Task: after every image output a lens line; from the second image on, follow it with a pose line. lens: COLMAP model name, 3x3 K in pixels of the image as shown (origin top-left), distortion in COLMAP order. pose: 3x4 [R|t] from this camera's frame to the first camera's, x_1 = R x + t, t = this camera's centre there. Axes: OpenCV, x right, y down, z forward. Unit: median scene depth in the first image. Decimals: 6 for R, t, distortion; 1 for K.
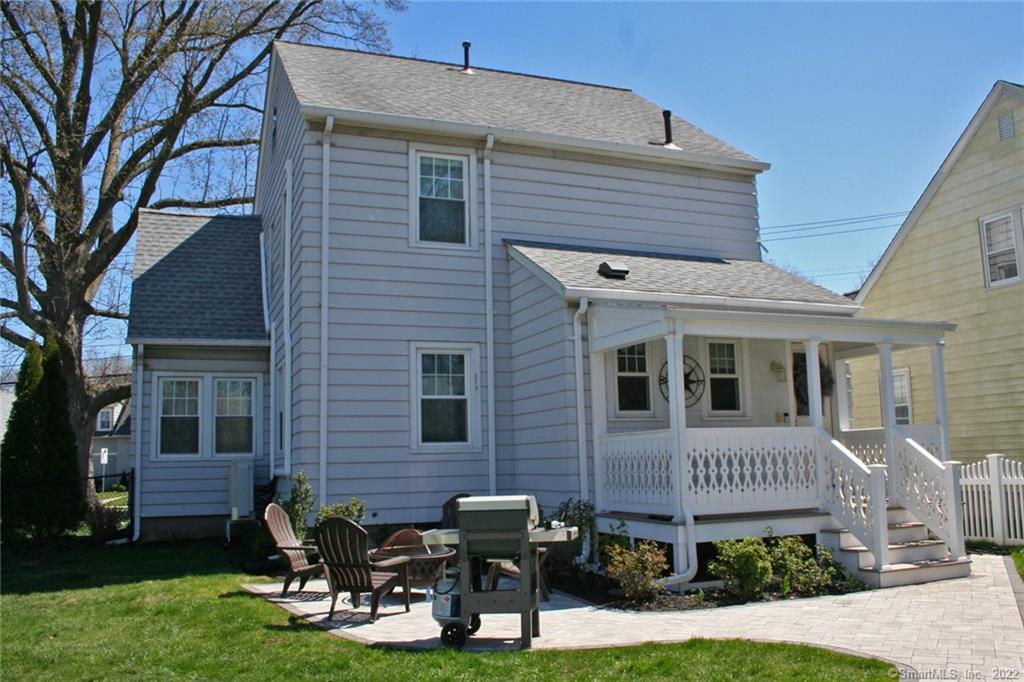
lens RADIAL K [[866.9, 0, 512.0], [0, 866.9, 341.0], [0, 0, 1]] dist [-0.164822, 0.108853]
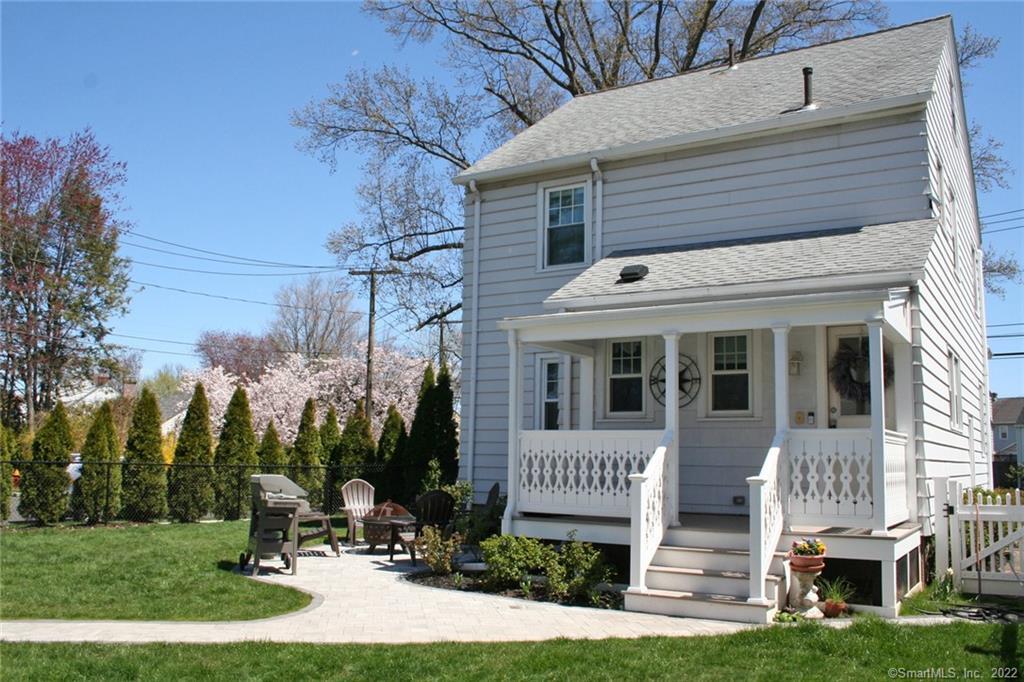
lens RADIAL K [[885.2, 0, 512.0], [0, 885.2, 341.0], [0, 0, 1]] dist [-0.164824, 0.118331]
pose [[0.592702, -0.072048, -0.802193, 0.925648], [0.079765, 0.996345, -0.030551, 0.019217], [0.801463, -0.045879, 0.596282, 0.282158]]
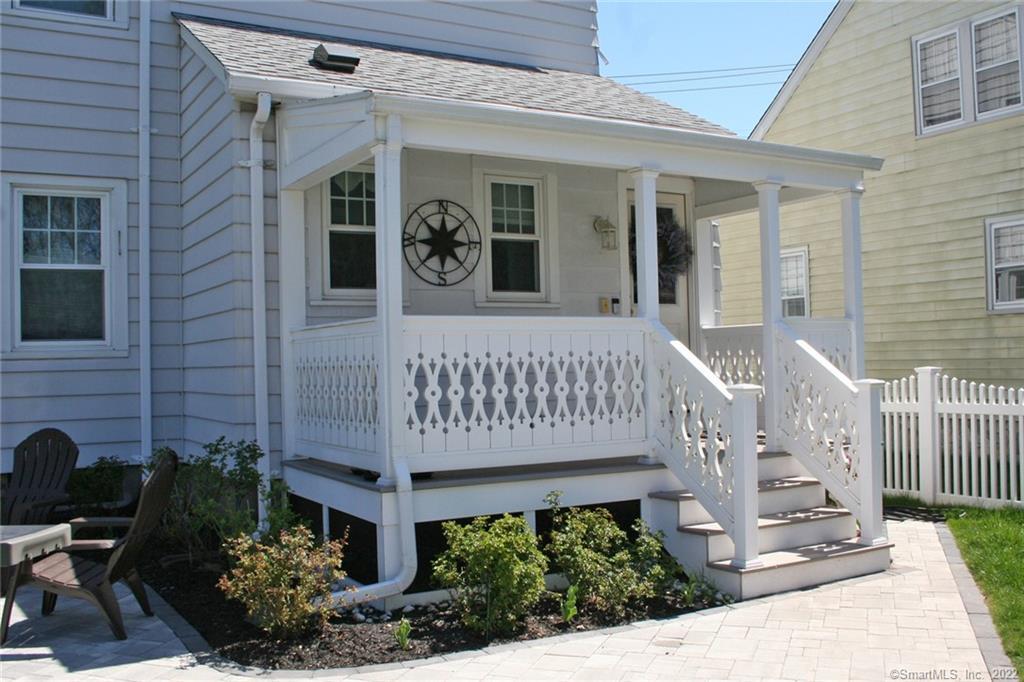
lens RADIAL K [[993.8, 0, 512.0], [0, 993.8, 341.0], [0, 0, 1]] dist [-0.118241, 0.016627]
pose [[0.988833, 0.002444, 0.149007, 0.148666], [-0.019269, 0.993569, 0.111573, 0.038401], [-0.147777, -0.113198, 0.982521, 0.307391]]
